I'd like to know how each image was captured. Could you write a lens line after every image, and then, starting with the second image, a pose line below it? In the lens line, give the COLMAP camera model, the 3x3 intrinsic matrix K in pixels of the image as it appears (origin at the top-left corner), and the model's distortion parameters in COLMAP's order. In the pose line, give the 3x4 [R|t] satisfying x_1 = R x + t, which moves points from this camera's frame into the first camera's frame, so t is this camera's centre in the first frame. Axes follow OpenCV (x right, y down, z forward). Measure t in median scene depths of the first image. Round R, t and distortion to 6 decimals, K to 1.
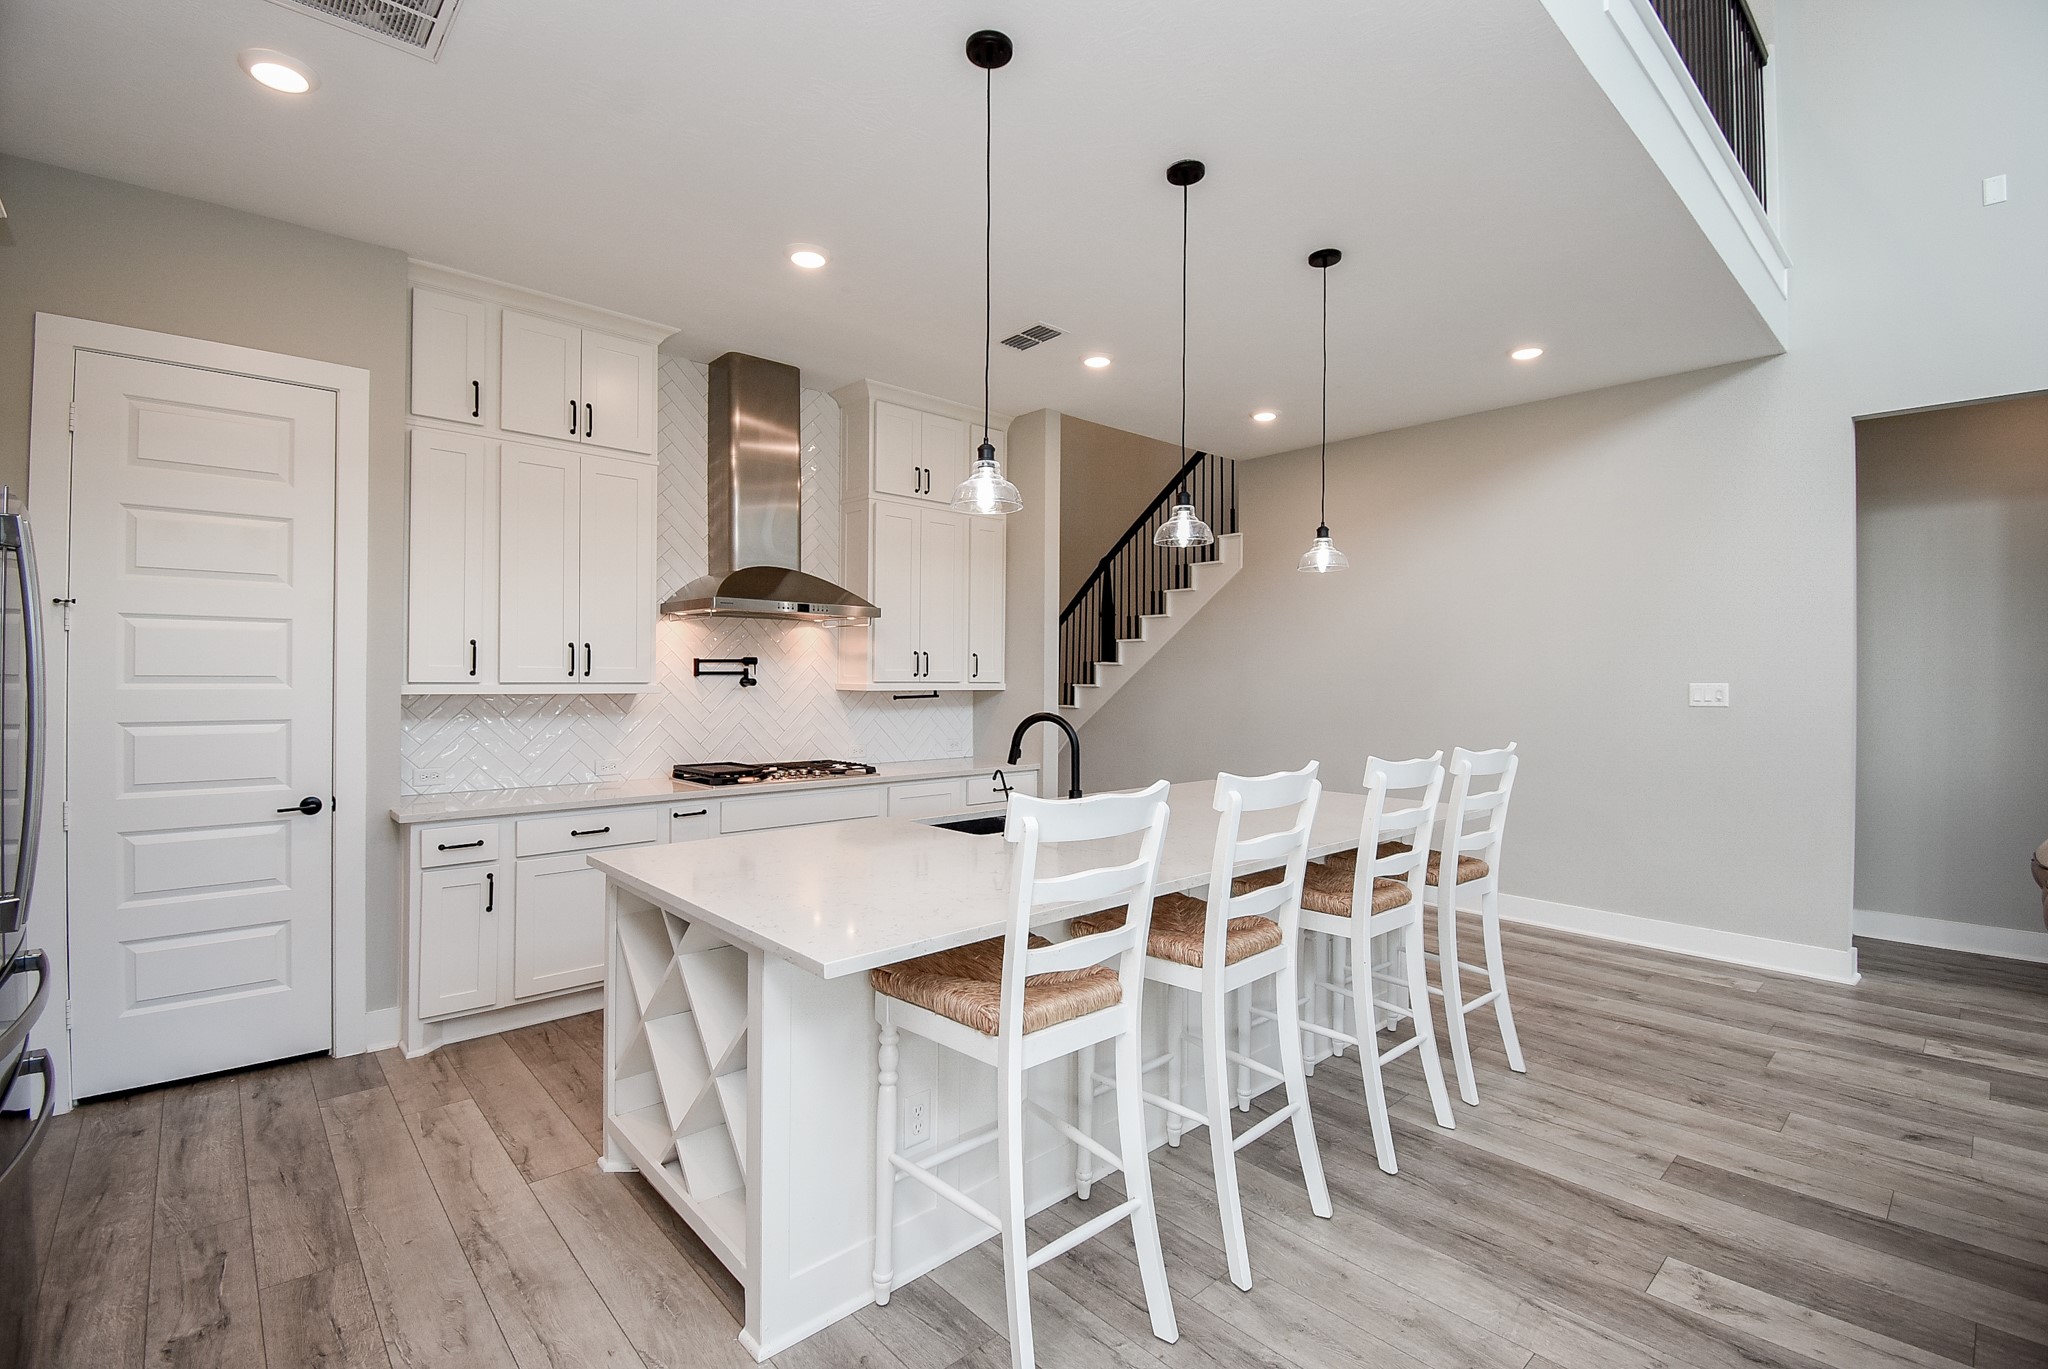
lens RADIAL K [[906.9, 0, 1020.4], [0, 906.9, 678.0], [0, 0, 1]] dist [0.018697, -0.024193]
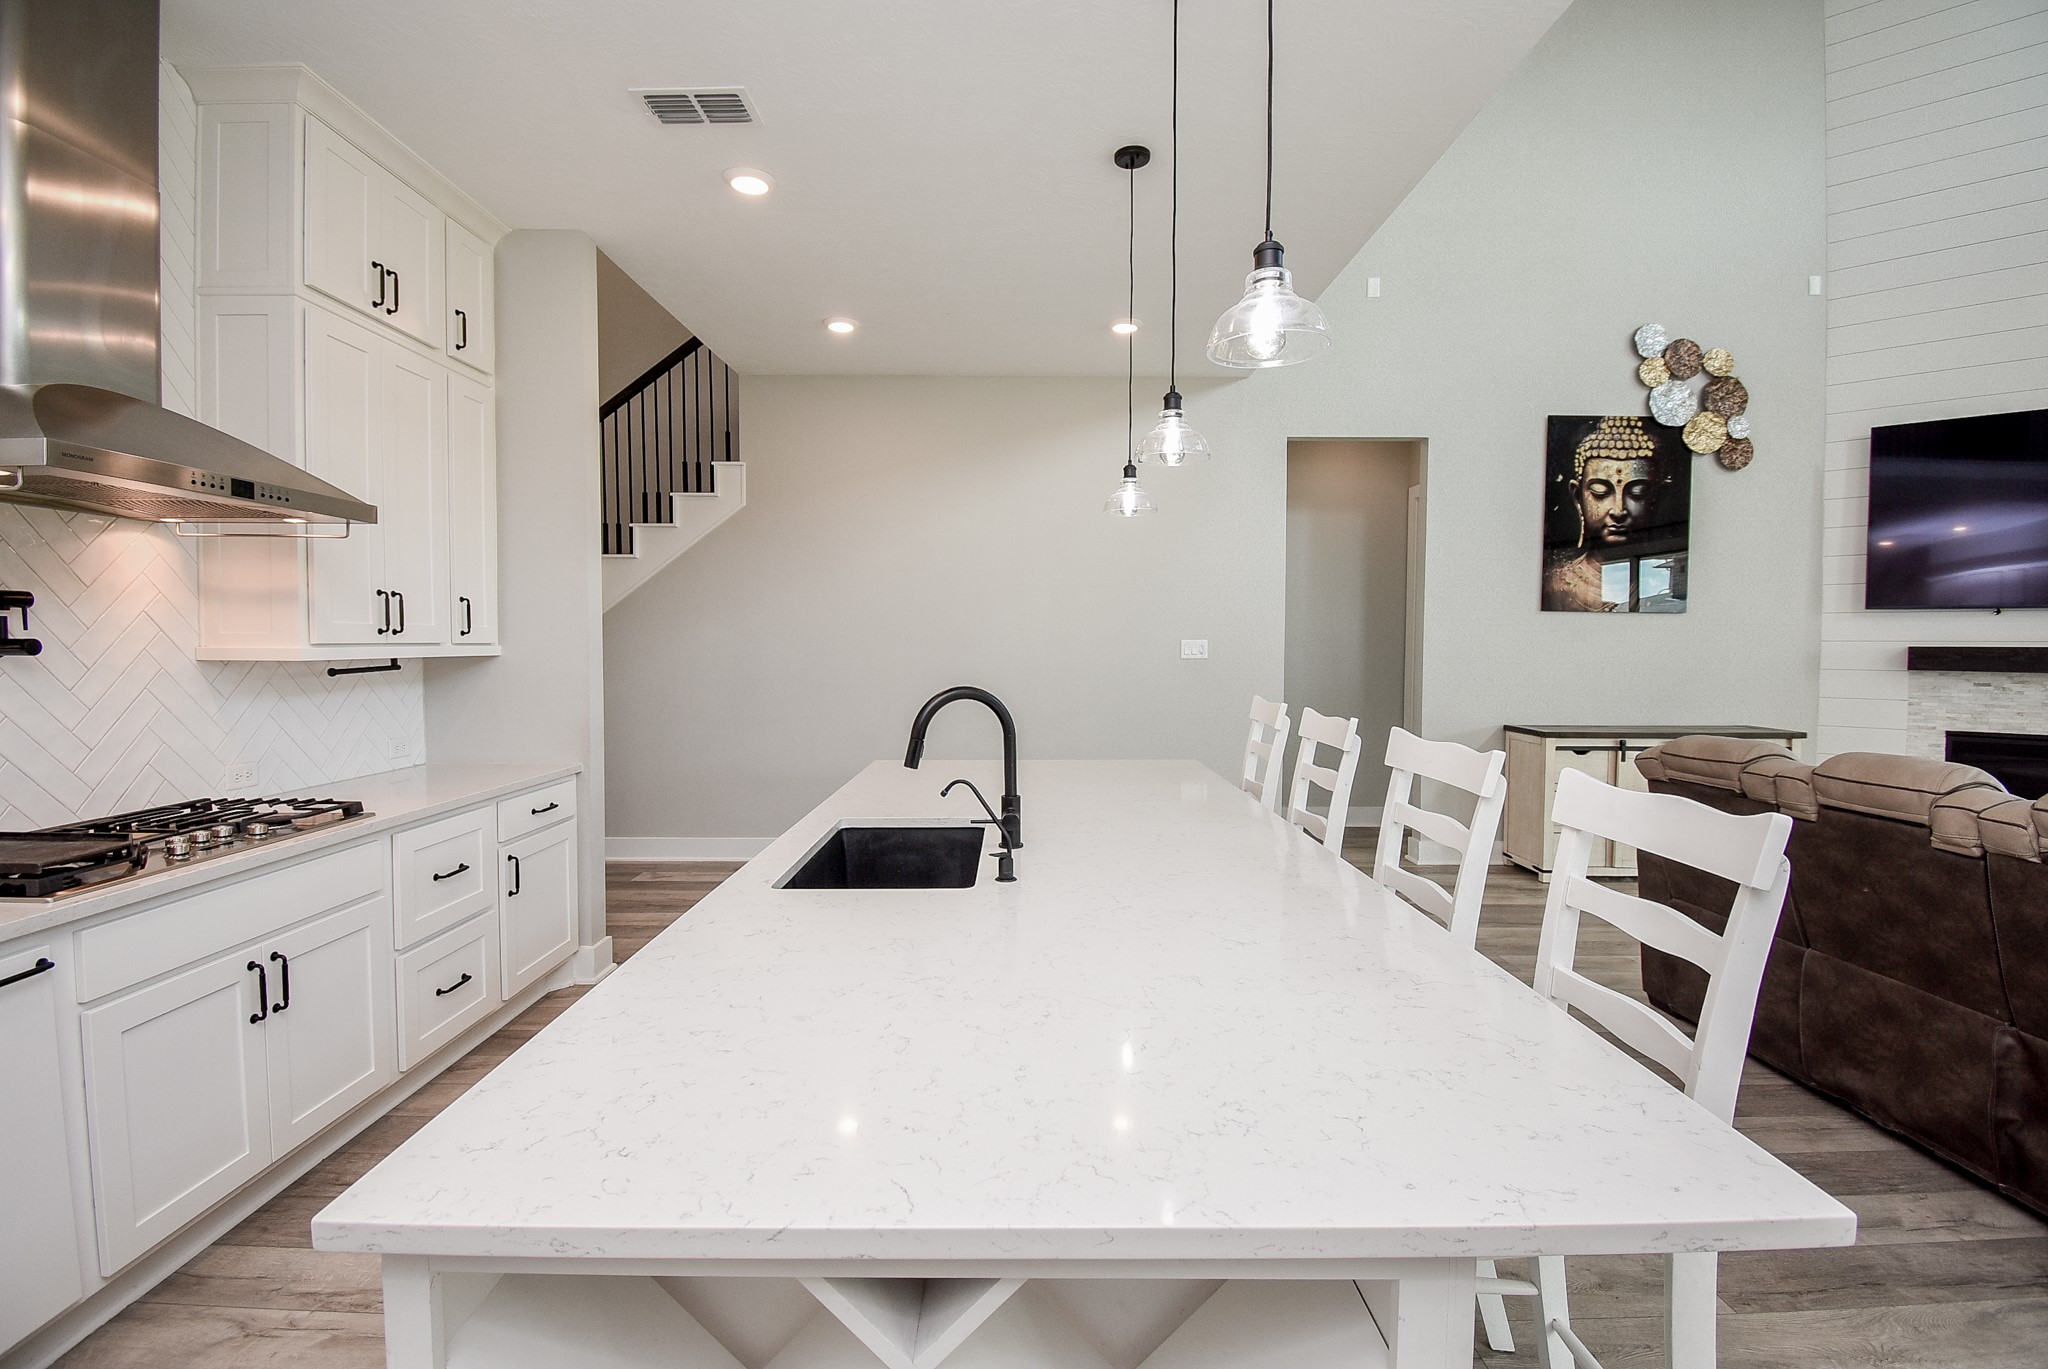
lens RADIAL K [[902.7, 0, 1022.0], [0, 902.7, 671.9], [0, 0, 1]] dist [0.016762, -0.026135]
pose [[0.672299, -0.029933, 0.739674, -0.303746], [0.001984, 0.999251, 0.038635, 0.000937], [-0.740277, -0.024507, 0.671856, 0.368913]]
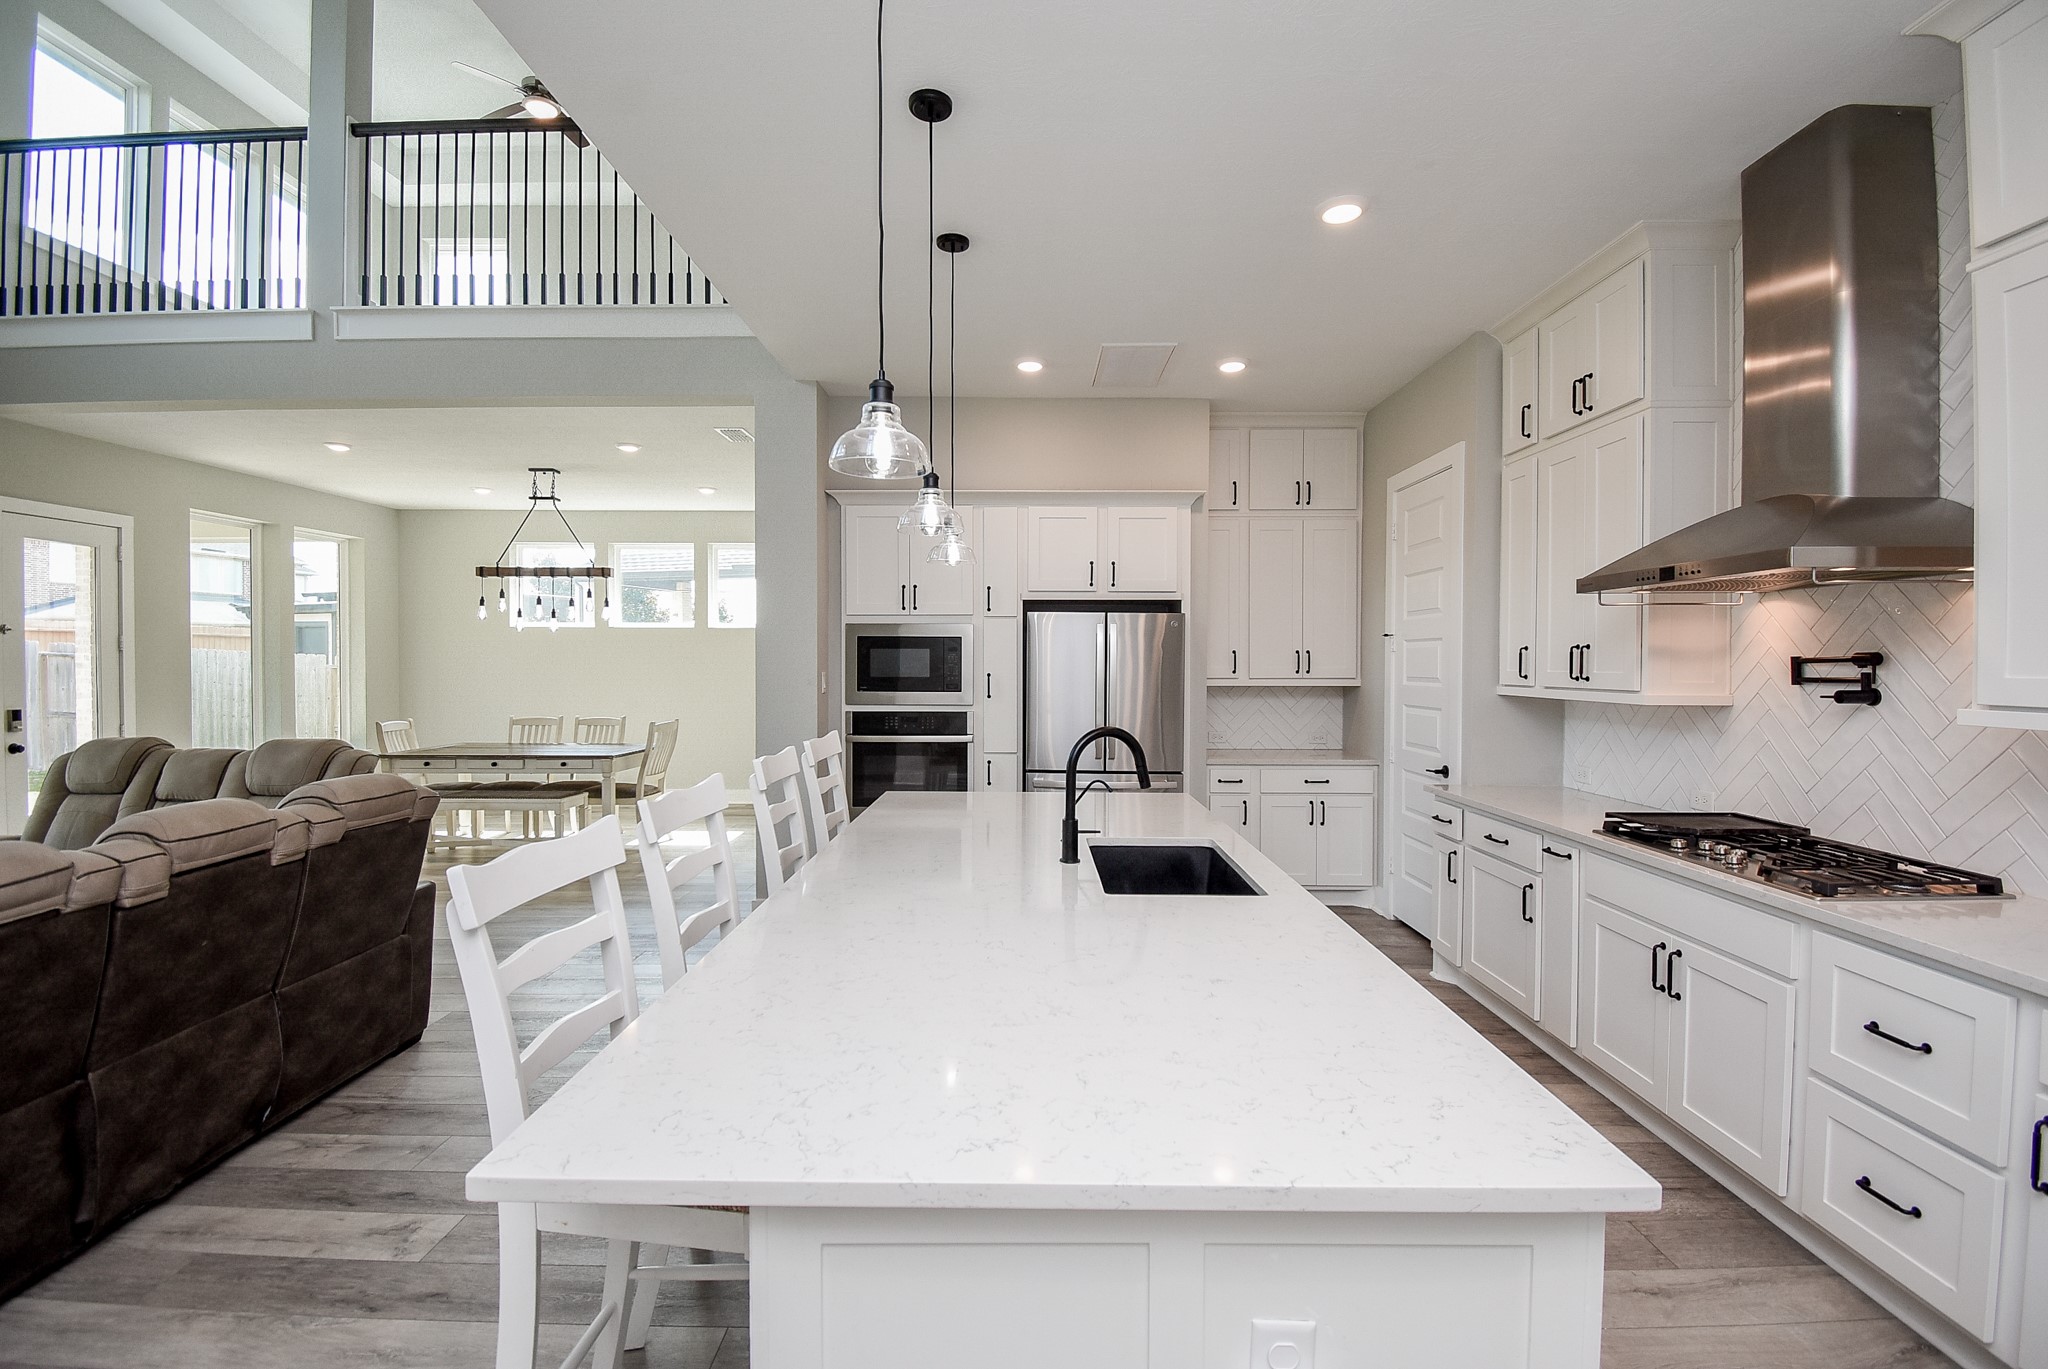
lens RADIAL K [[906.9, 0, 1020.4], [0, 906.9, 678.0], [0, 0, 1]] dist [0.018697, -0.024193]
pose [[-0.679338, 0.005388, -0.733806, 0.486116], [-0.005464, 0.999908, 0.012401, -0.011952], [0.733806, 0.012434, -0.679246, 1.058270]]
